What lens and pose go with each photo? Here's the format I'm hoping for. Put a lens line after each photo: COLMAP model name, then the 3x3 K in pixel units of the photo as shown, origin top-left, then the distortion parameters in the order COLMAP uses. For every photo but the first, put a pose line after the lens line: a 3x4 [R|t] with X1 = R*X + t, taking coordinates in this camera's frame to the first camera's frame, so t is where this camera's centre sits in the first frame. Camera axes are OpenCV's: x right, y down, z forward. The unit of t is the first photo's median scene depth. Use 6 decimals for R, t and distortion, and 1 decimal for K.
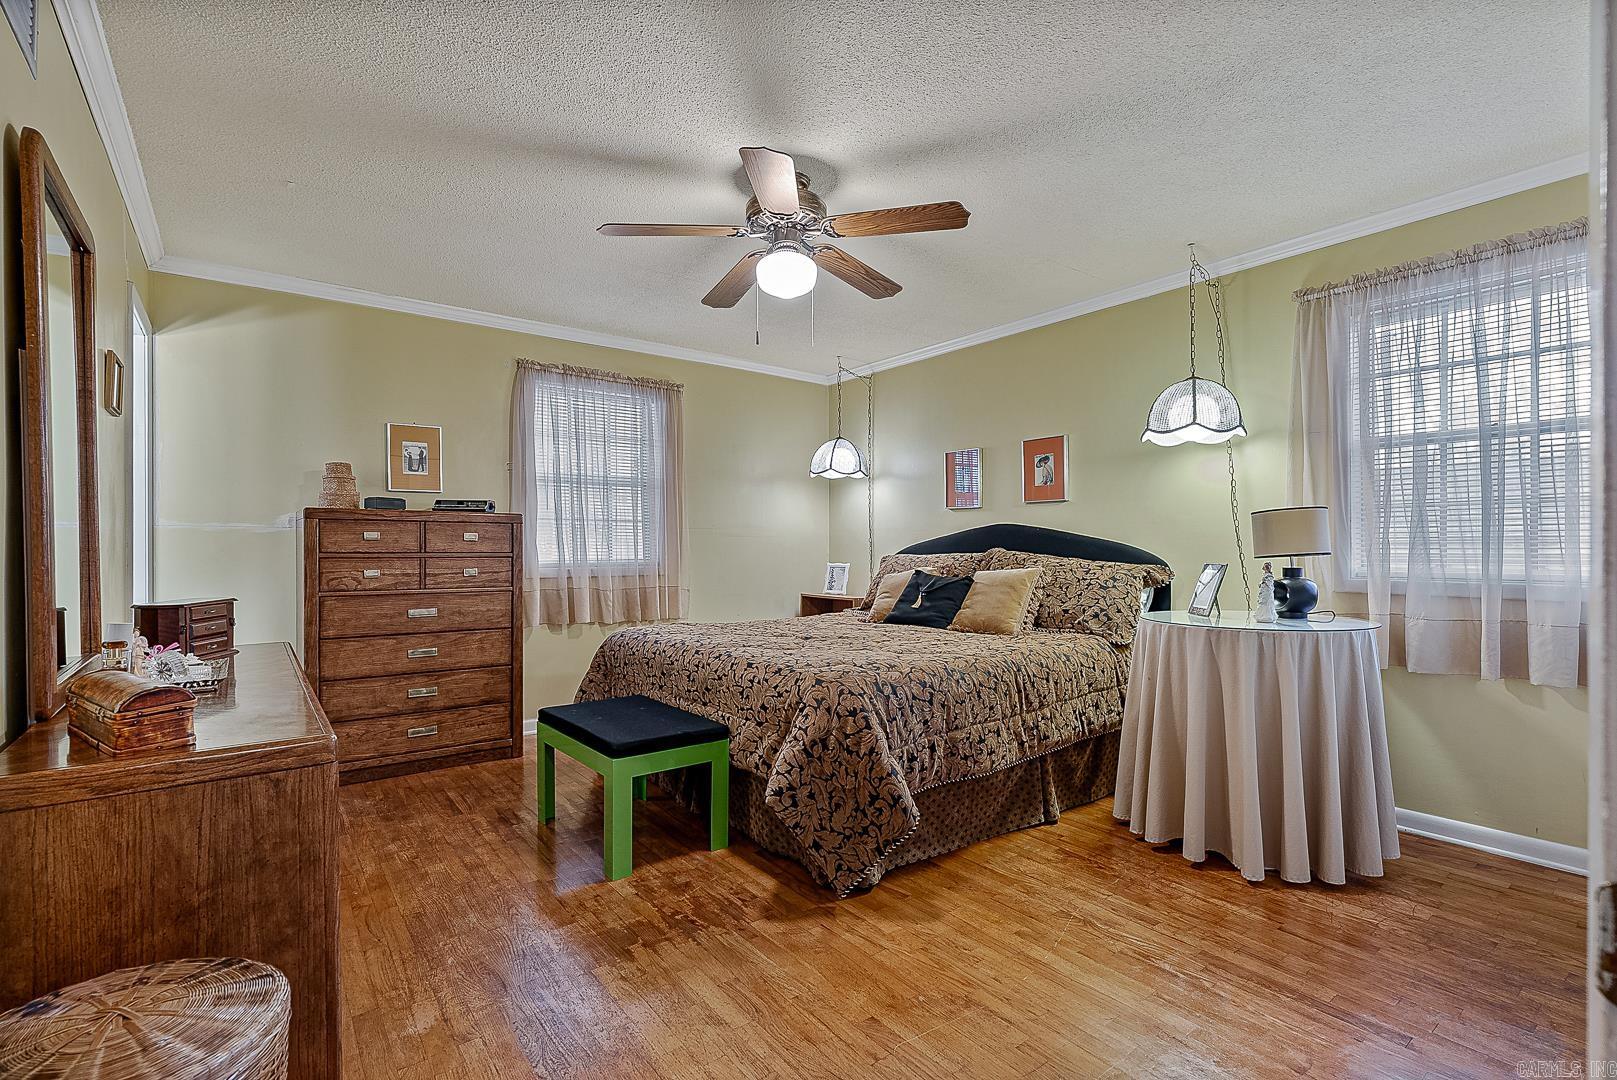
lens RADIAL K [[740.4, 0, 812.8], [0, 740.4, 545.7], [0, 0, 1]] dist [-0.011300, 0.003934]
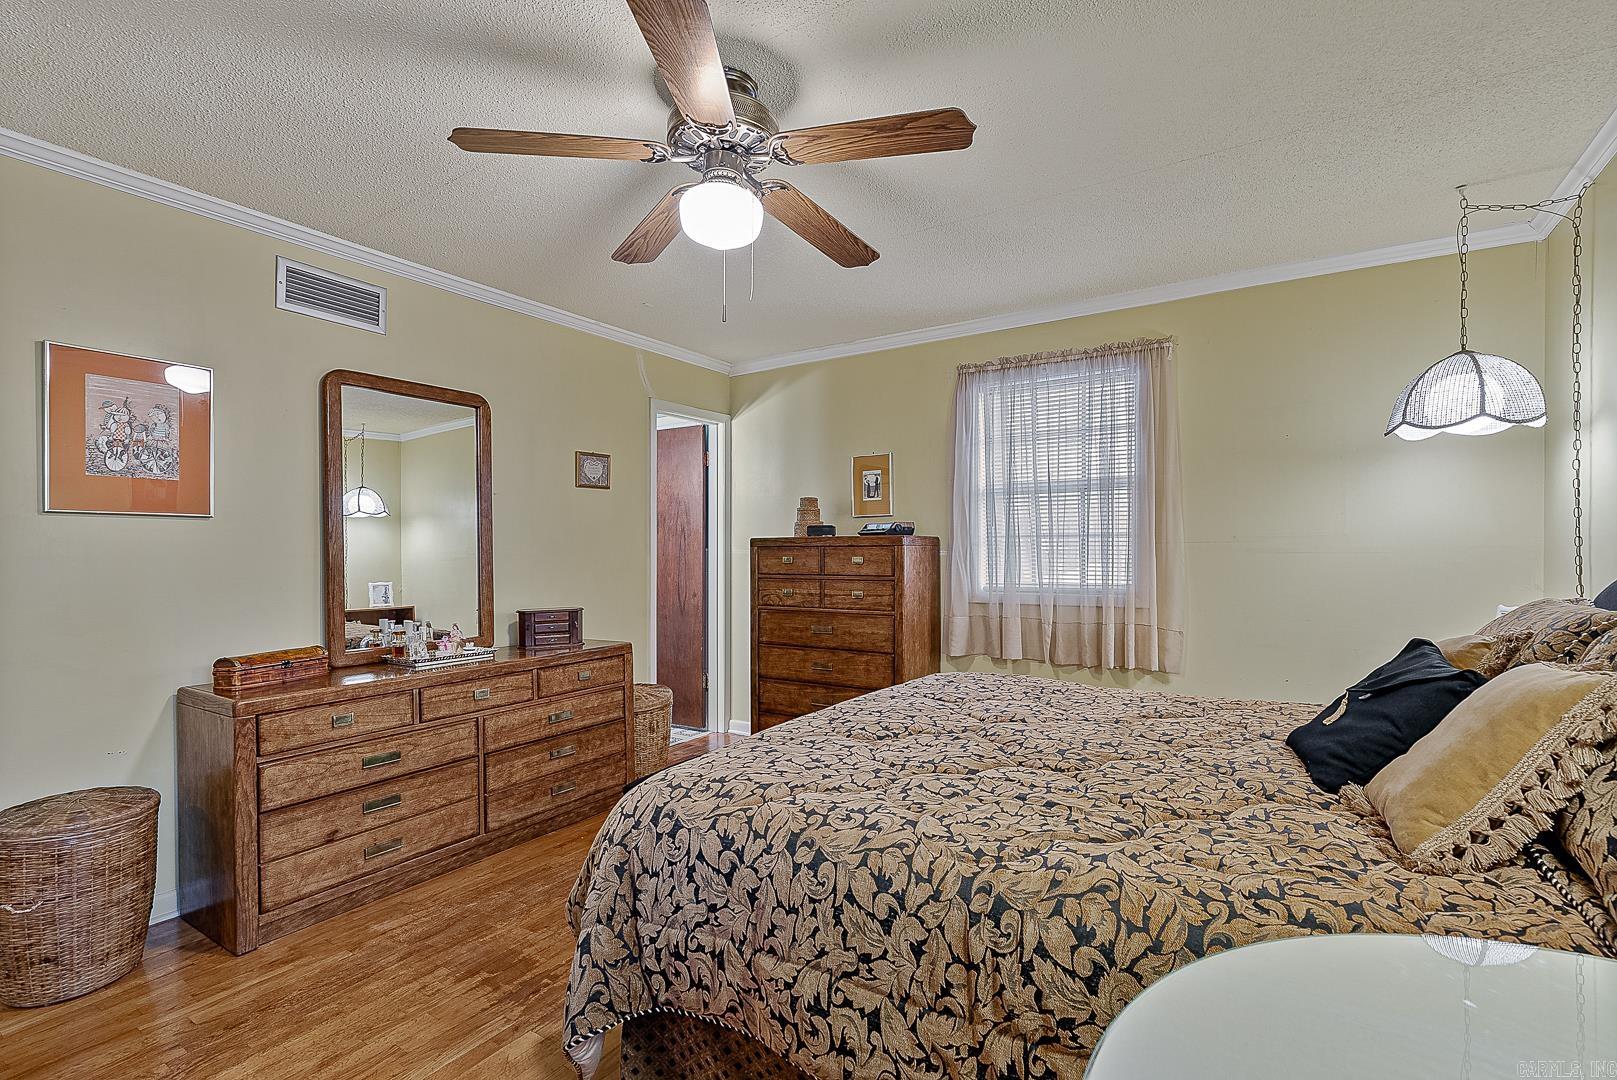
lens RADIAL K [[740.4, 0, 808.9], [0, 740.4, 552.6], [0, 0, 1]] dist [-0.011300, 0.003934]
pose [[0.335681, -0.001423, -0.941975, 0.484142], [0.007680, 0.999970, 0.001226, -0.024461], [0.941945, -0.007645, 0.335682, 0.596003]]
